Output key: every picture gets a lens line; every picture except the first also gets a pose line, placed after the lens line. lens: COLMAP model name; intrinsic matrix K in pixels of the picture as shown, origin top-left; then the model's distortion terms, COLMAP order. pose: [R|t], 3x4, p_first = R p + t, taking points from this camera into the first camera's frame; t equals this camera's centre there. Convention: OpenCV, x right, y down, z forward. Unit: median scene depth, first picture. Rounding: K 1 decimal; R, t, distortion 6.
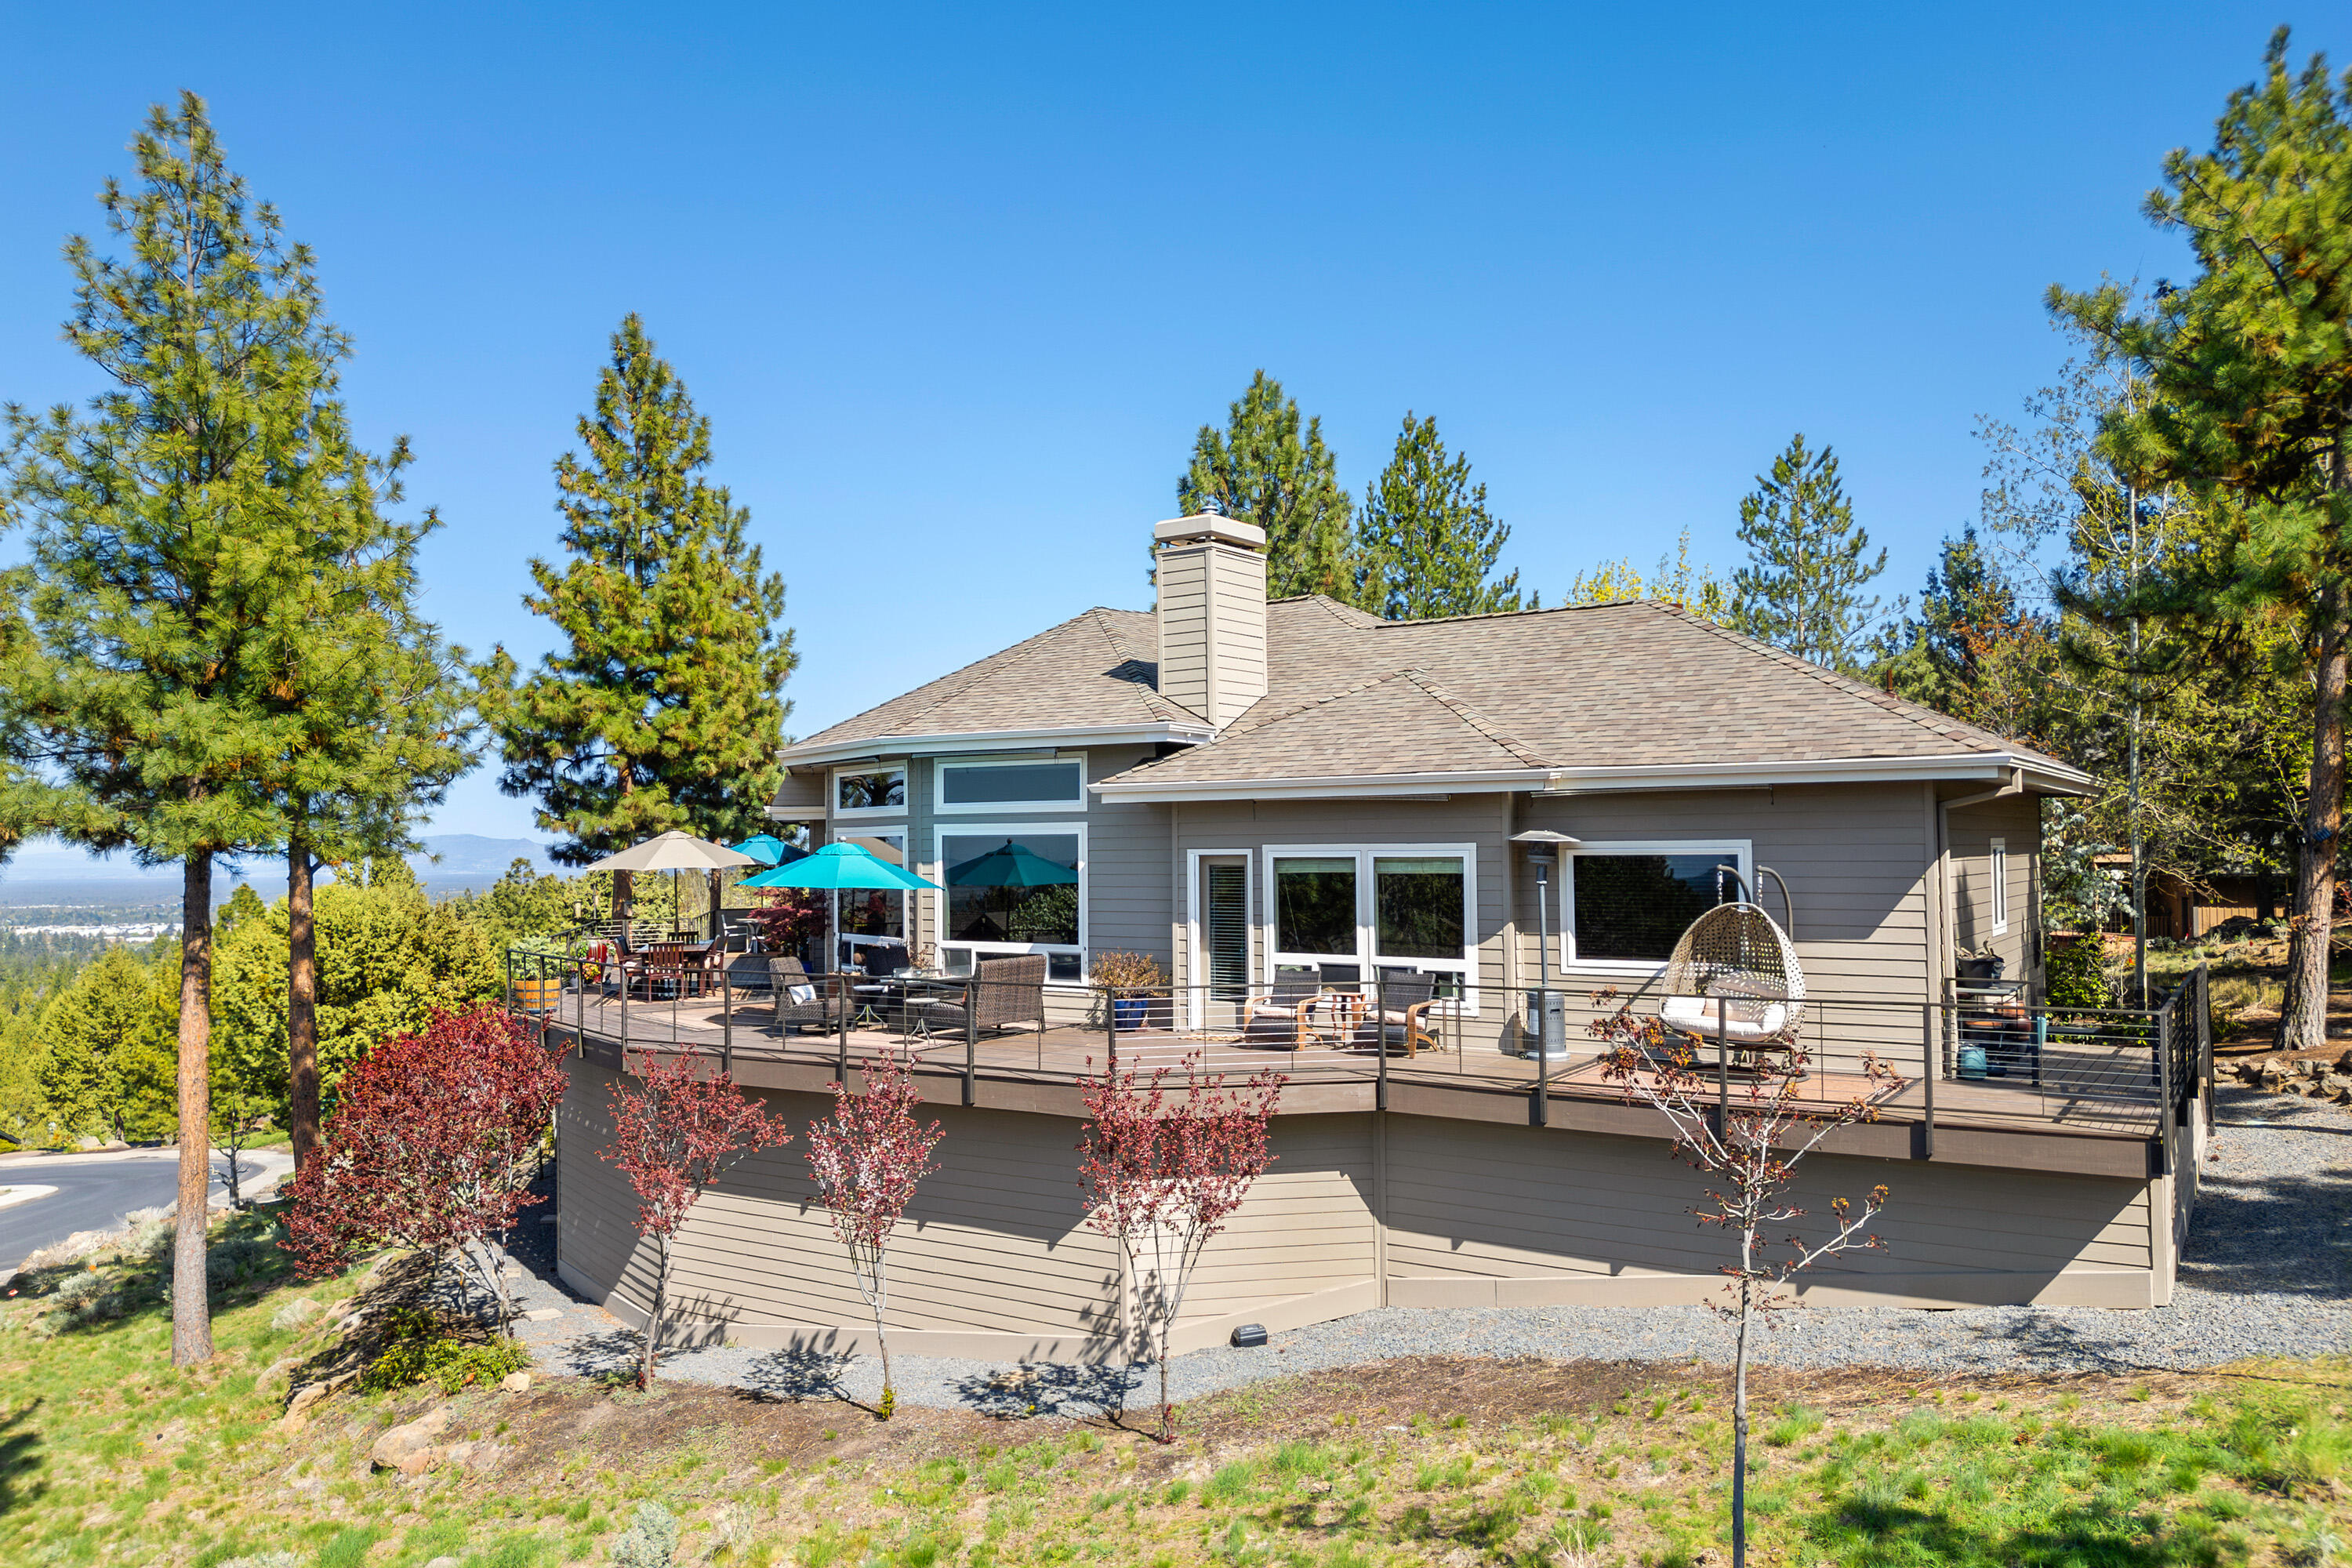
lens RADIAL K [[1685.8, 0, 1177.6], [0, 1685.8, 840.1], [0, 0, 1]] dist [0.004046, -0.002122]
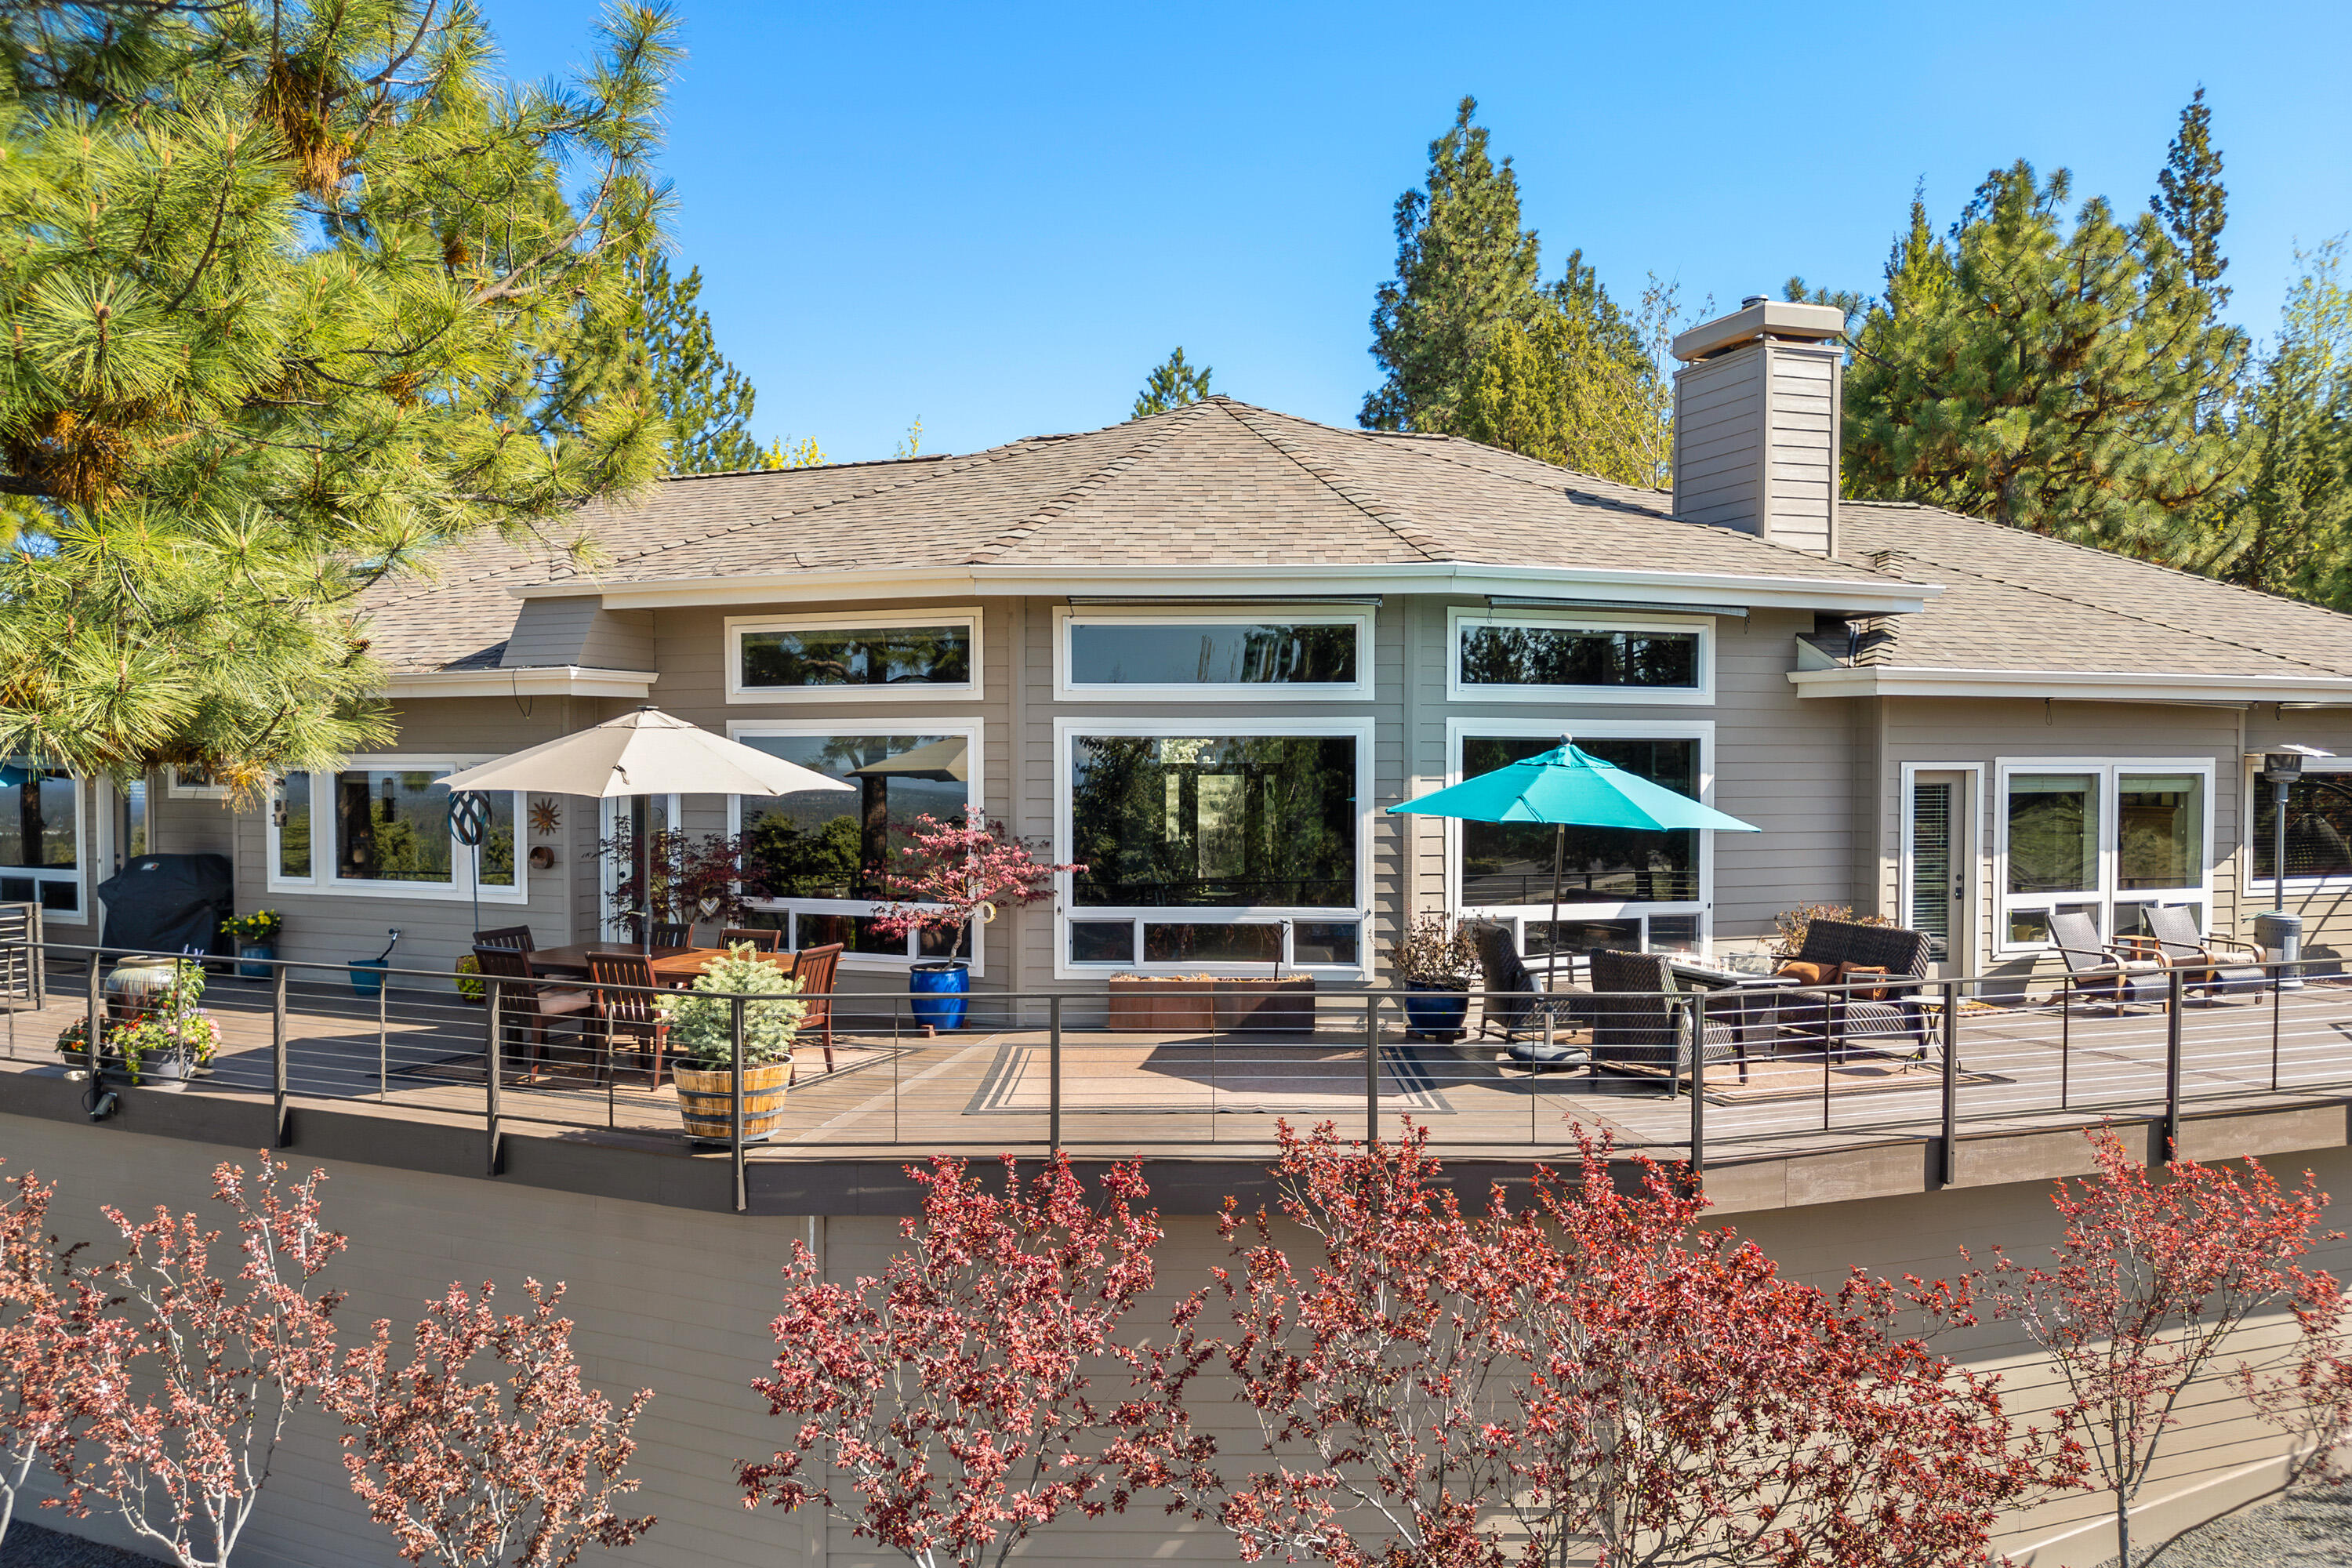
lens RADIAL K [[1685.8, 0, 1177.6], [0, 1685.8, 840.1], [0, 0, 1]] dist [0.004046, -0.002122]
pose [[0.619683, -0.025836, 0.784427, -0.446927], [-0.008010, 0.999198, 0.039238, 0.007739], [-0.784811, -0.030598, 0.618979, 0.456907]]
